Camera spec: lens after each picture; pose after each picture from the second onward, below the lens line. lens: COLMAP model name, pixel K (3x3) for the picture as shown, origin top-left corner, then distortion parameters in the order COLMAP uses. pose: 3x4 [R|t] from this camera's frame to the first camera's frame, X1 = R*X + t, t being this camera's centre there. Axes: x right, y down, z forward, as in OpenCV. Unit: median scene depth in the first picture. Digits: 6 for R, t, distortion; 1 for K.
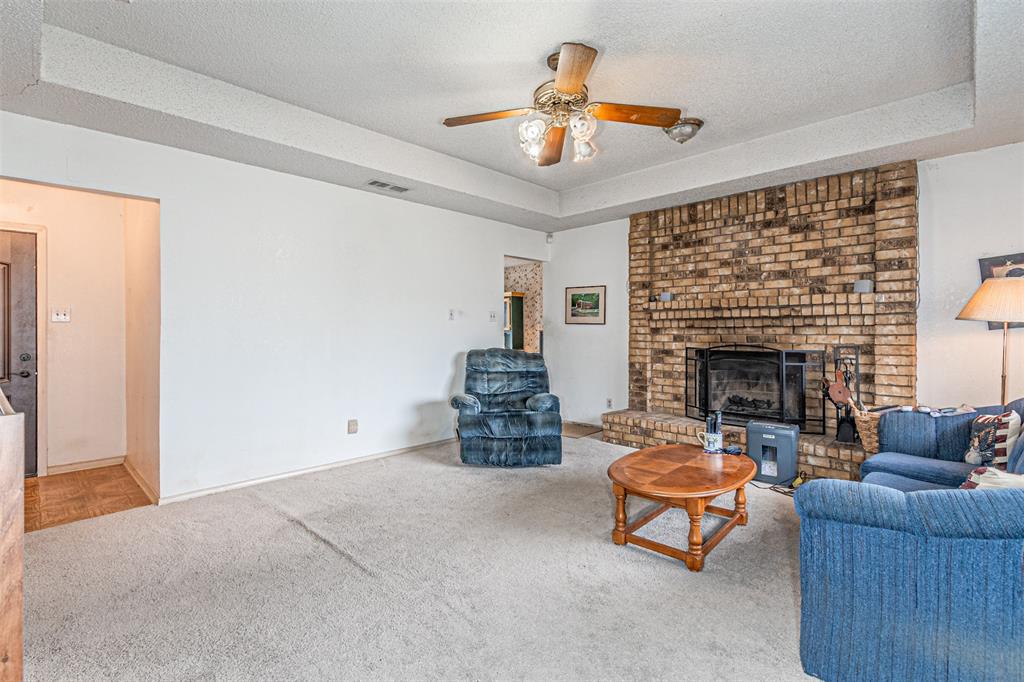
lens RADIAL K [[493.2, 0, 512.0], [0, 493.2, 341.0], [0, 0, 1]] dist [-0.001322, -0.000427]
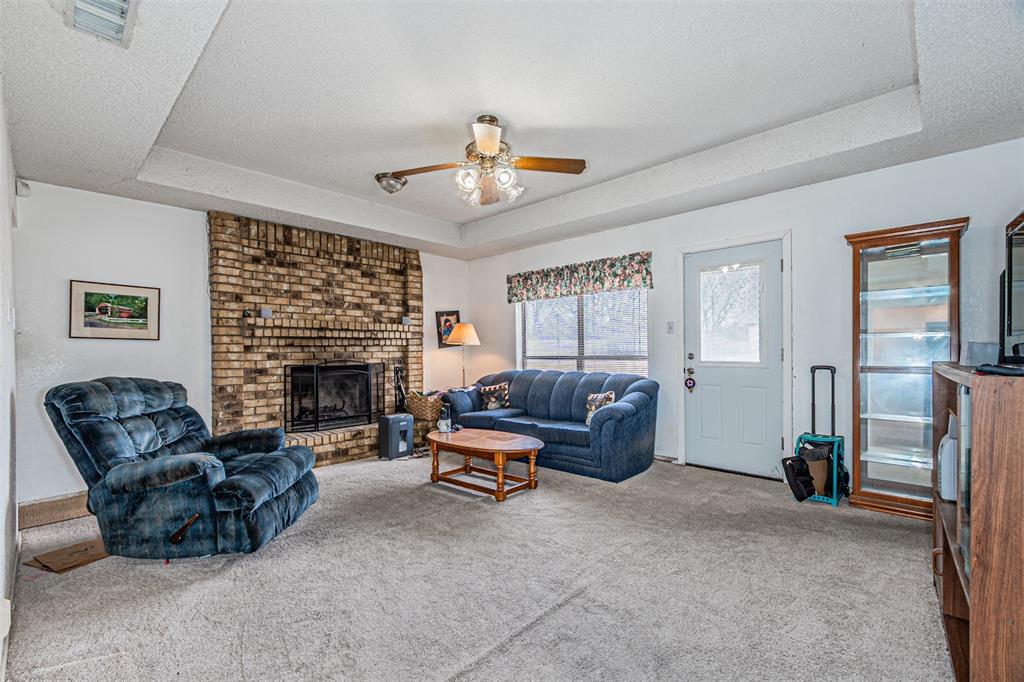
lens RADIAL K [[430.4, 0, 509.3], [0, 430.4, 356.6], [0, 0, 1]] dist [0.000355, -0.000028]
pose [[-0.031422, -0.012067, 0.999433, -0.571598], [0.027884, 0.999527, 0.012945, -0.003262], [-0.999117, 0.028275, -0.031071, 0.587396]]
